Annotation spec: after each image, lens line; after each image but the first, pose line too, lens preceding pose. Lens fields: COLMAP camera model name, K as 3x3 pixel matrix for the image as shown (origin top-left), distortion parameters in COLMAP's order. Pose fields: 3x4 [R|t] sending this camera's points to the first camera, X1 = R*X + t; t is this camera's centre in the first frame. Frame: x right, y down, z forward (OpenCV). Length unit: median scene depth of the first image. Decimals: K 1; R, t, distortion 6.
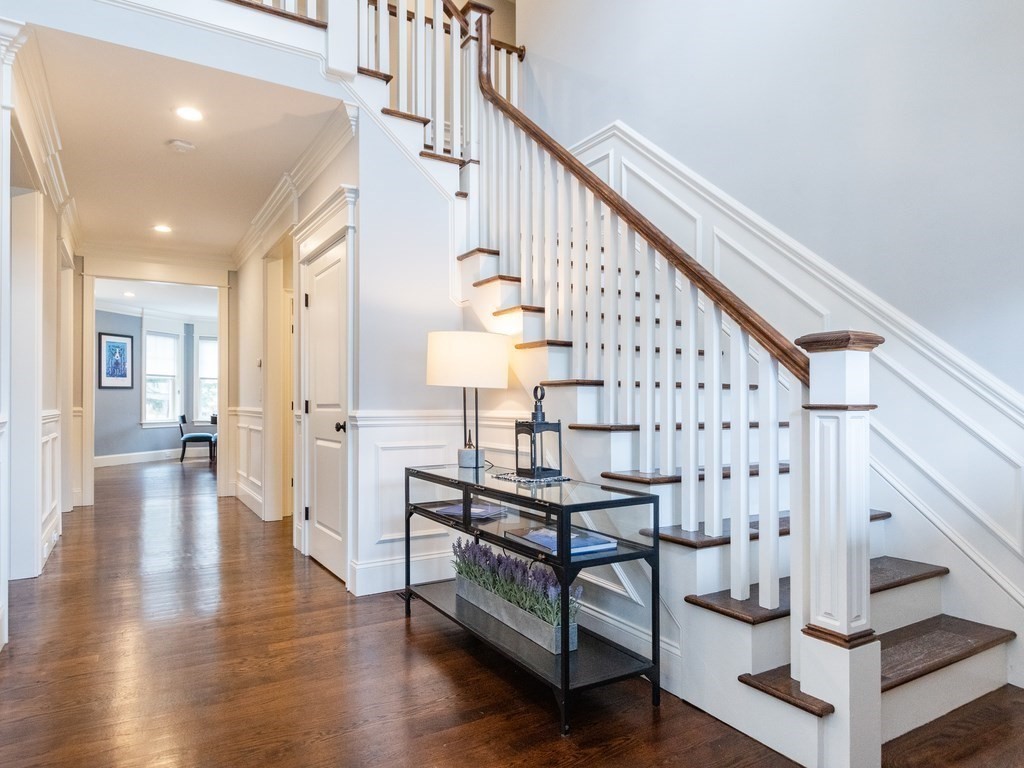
lens RADIAL K [[643.3, 0, 501.8], [0, 643.3, 402.6], [0, 0, 1]] dist [-0.004257, -0.000869]
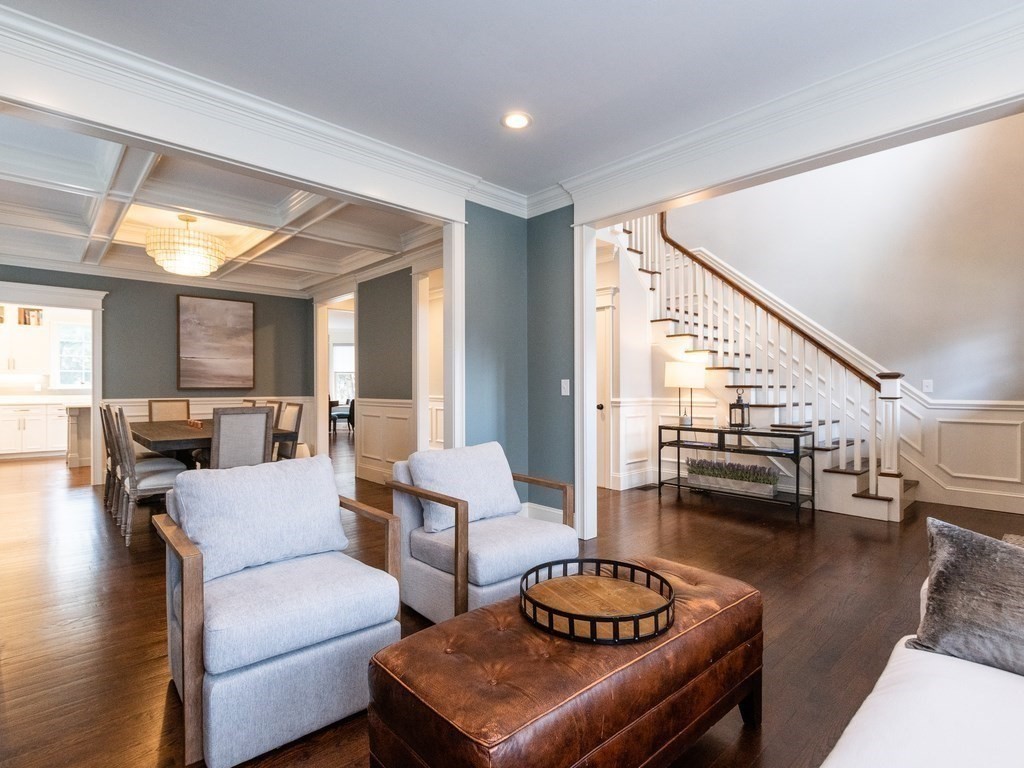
lens RADIAL K [[522.5, 0, 512.7], [0, 522.5, 381.7], [0, 0, 1]] dist [0.000140, 0.000454]
pose [[0.975984, 0.001986, 0.217832, -1.153297], [-0.000149, 0.999964, -0.008446, -0.032662], [-0.217841, 0.008211, 0.975950, -0.661083]]
